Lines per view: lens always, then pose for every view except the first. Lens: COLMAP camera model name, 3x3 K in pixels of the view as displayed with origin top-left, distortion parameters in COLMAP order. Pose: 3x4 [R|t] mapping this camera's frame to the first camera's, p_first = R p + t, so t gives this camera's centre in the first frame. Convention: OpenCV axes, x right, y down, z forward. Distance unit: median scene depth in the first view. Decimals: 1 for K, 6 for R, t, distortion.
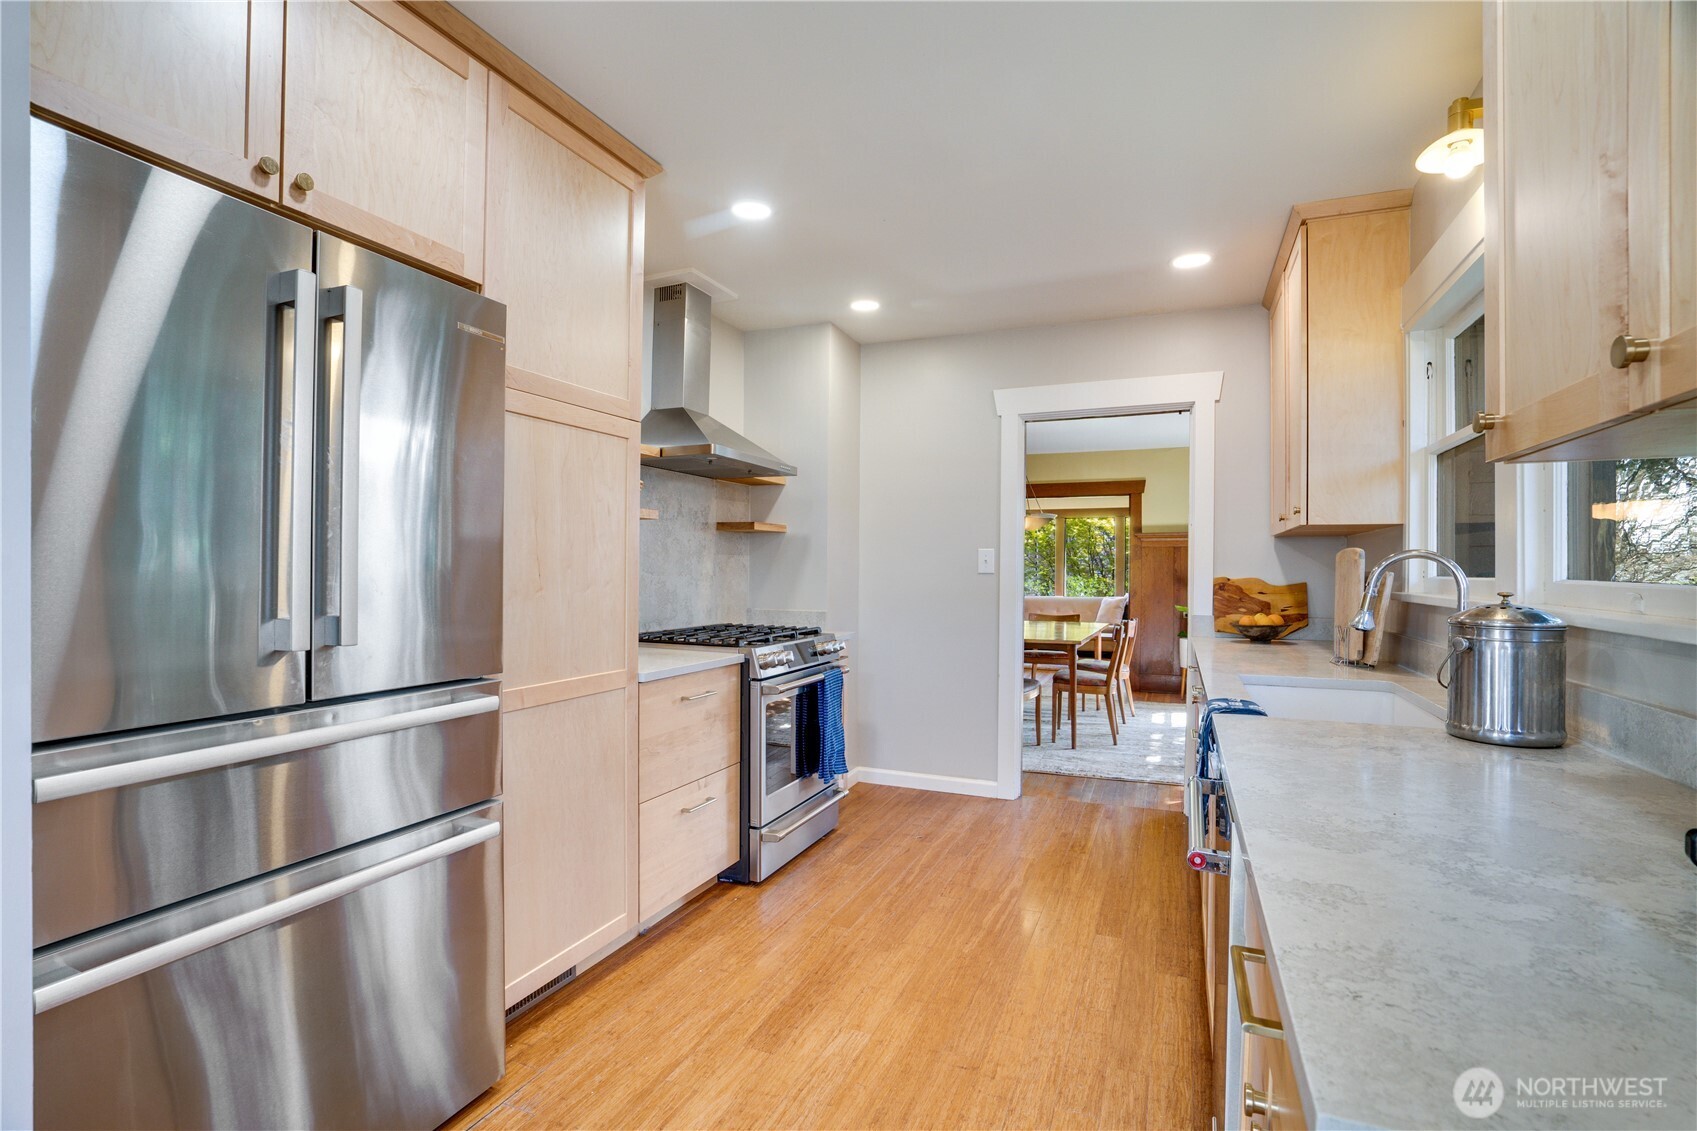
lens RADIAL K [[791.0, 0, 842.4], [0, 791.0, 565.4], [0, 0, 1]] dist [-0.026010, 0.004575]
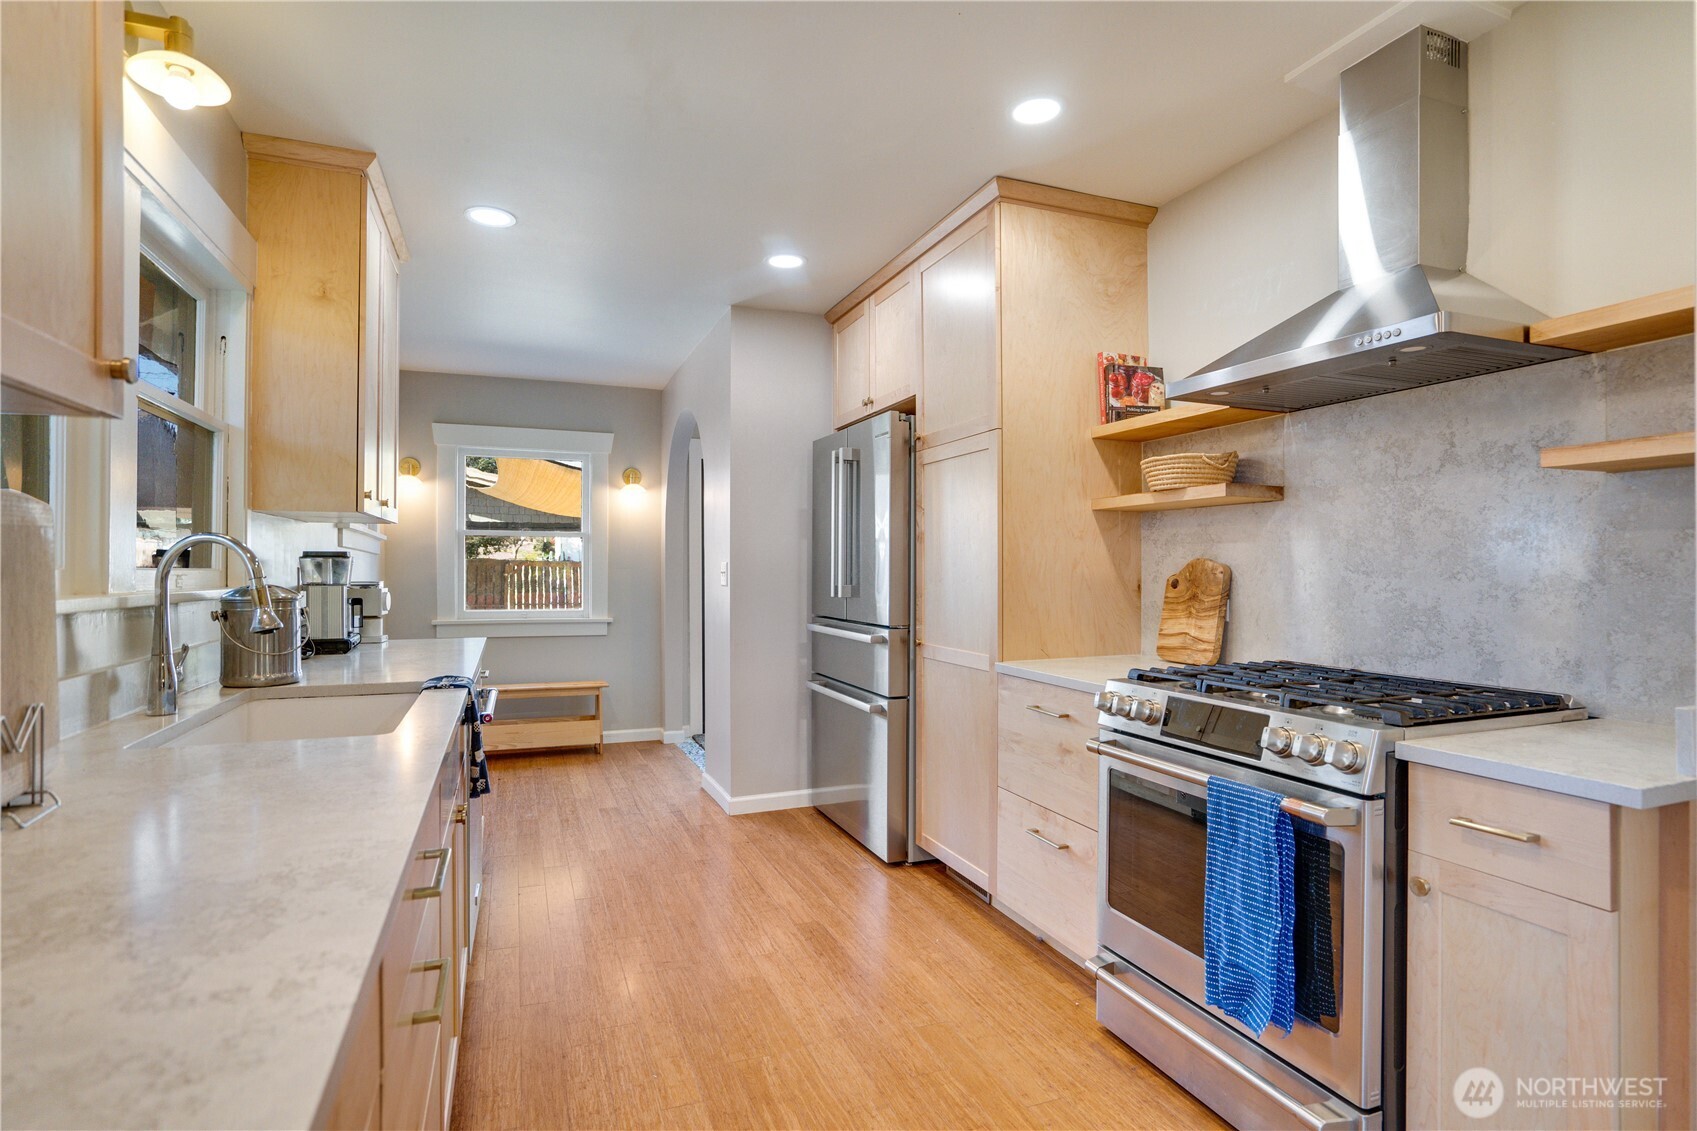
lens RADIAL K [[827.5, 0, 832.3], [0, 827.5, 572.8], [0, 0, 1]] dist [-0.032276, 0.009281]
pose [[-0.713013, -0.004401, -0.701137, 0.653880], [-0.008046, 0.999966, 0.001905, 0.014258], [0.701105, 0.007000, -0.713024, 1.564915]]
